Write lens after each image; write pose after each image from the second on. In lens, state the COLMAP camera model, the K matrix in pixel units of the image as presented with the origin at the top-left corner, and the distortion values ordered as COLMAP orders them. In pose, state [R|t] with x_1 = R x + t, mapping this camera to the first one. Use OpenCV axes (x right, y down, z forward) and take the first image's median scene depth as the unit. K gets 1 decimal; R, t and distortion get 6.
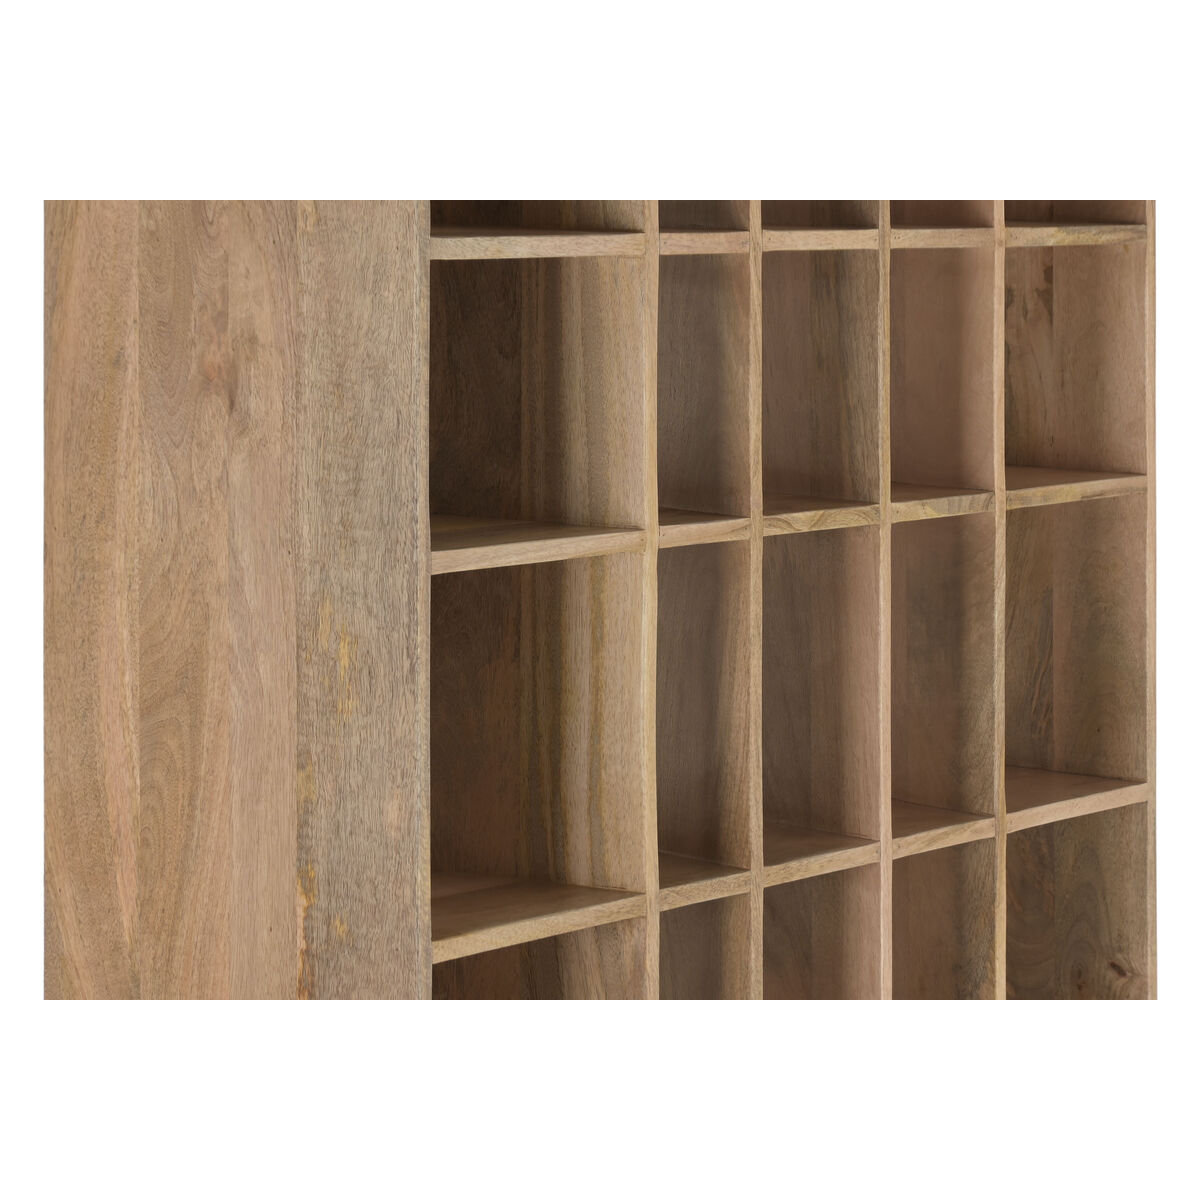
lens RADIAL K [[4825.2, 0, 600.4], [0, 4825.2, 600.0], [0, 0, 1]] dist [0.328420, 0.000000]
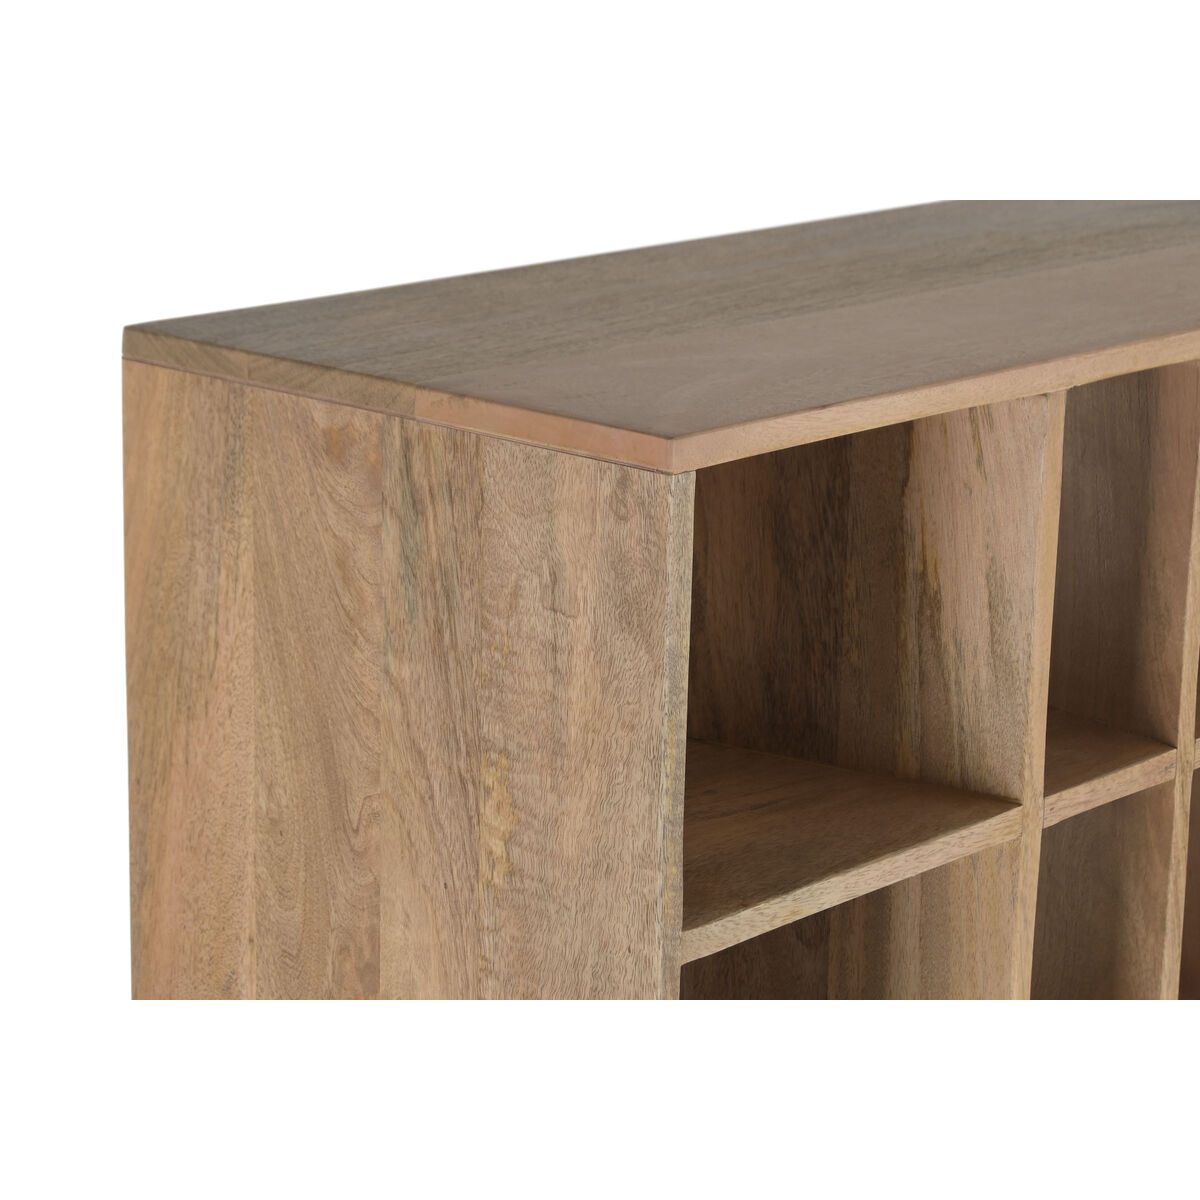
lens RADIAL K [[3020.6, 0, 599.0], [0, 3020.6, 600.2], [0, 0, 1]] dist [0.039008, 0.000000]
pose [[0.994009, 0.042459, -0.100715, -0.007934], [-0.015226, 0.966269, 0.257086, -0.210823], [0.108233, -0.254012, 0.961126, 0.612987]]
